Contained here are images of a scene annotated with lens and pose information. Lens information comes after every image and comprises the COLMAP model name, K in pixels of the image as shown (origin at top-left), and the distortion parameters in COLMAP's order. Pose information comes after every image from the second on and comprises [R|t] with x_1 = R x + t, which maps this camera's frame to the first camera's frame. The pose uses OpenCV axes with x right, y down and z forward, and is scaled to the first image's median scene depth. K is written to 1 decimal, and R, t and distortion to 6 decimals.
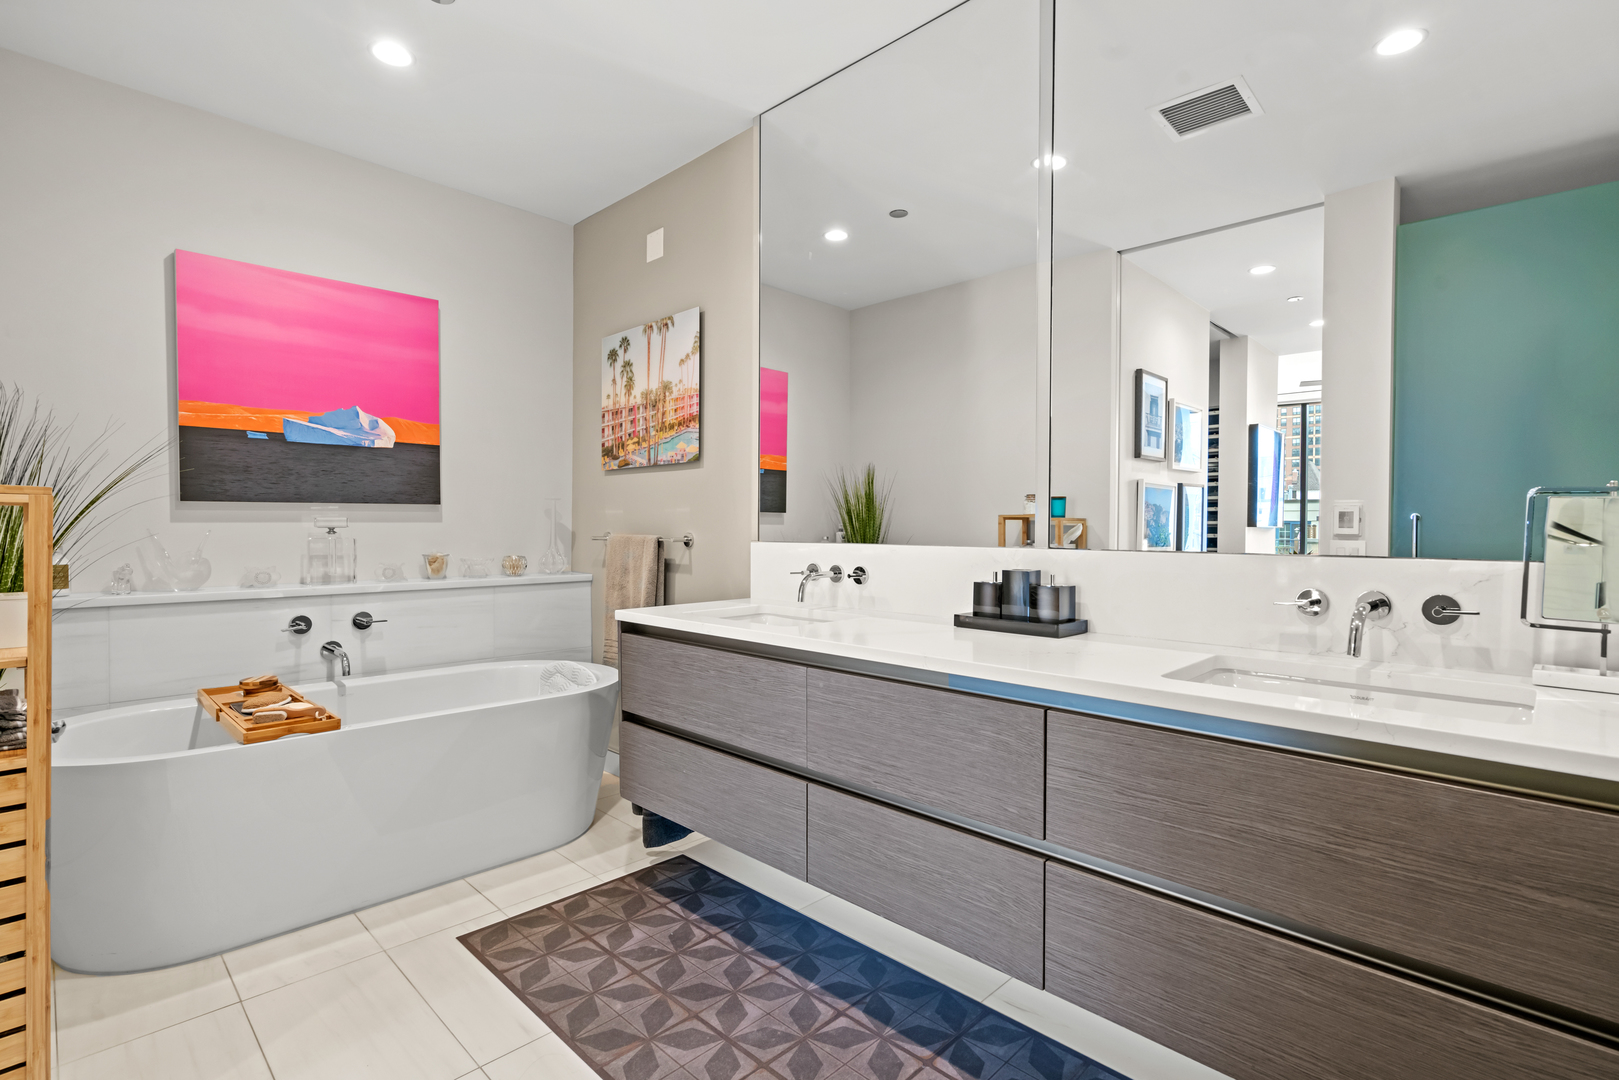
lens RADIAL K [[757.1, 0, 809.1], [0, 757.1, 530.4], [0, 0, 1]] dist [-0.003218, 0.000934]
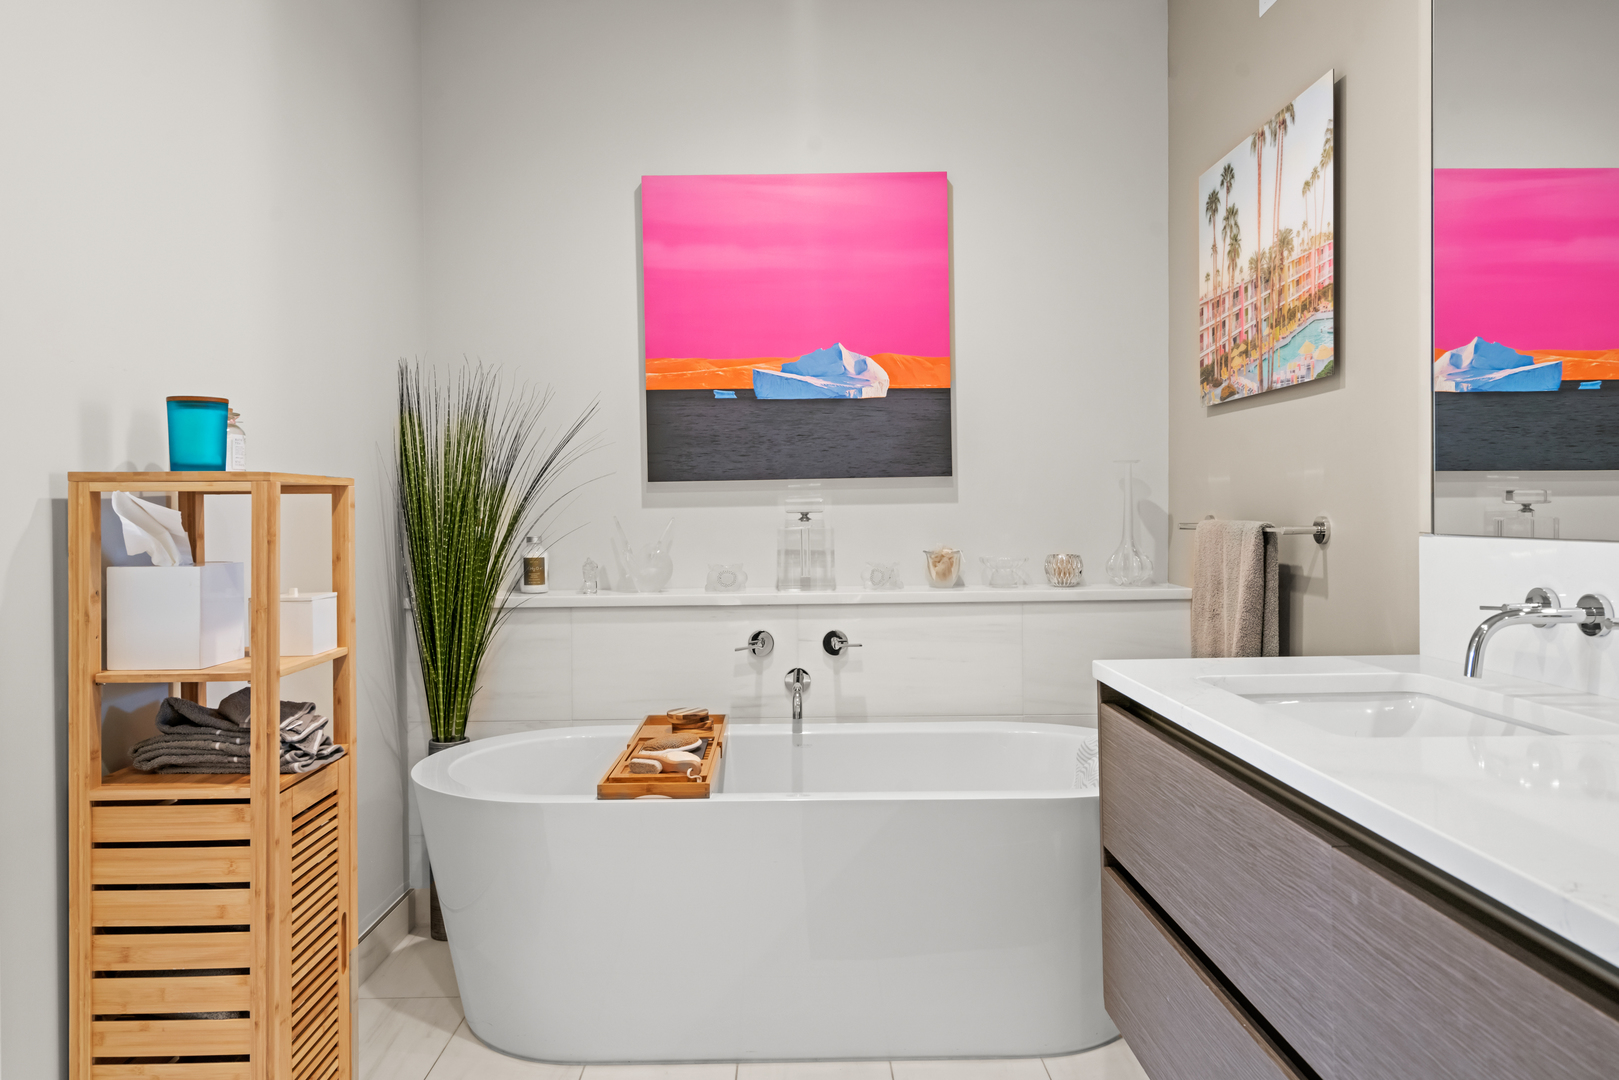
lens RADIAL K [[1133.5, 0, 810.8], [0, 1133.5, 512.4], [0, 0, 1]] dist [0.008751, 0.000617]
pose [[0.716529, -0.008391, -0.697507, 0.130108], [0.009429, 0.999953, -0.002343, -0.001099], [0.697494, -0.004898, 0.716574, 0.206554]]
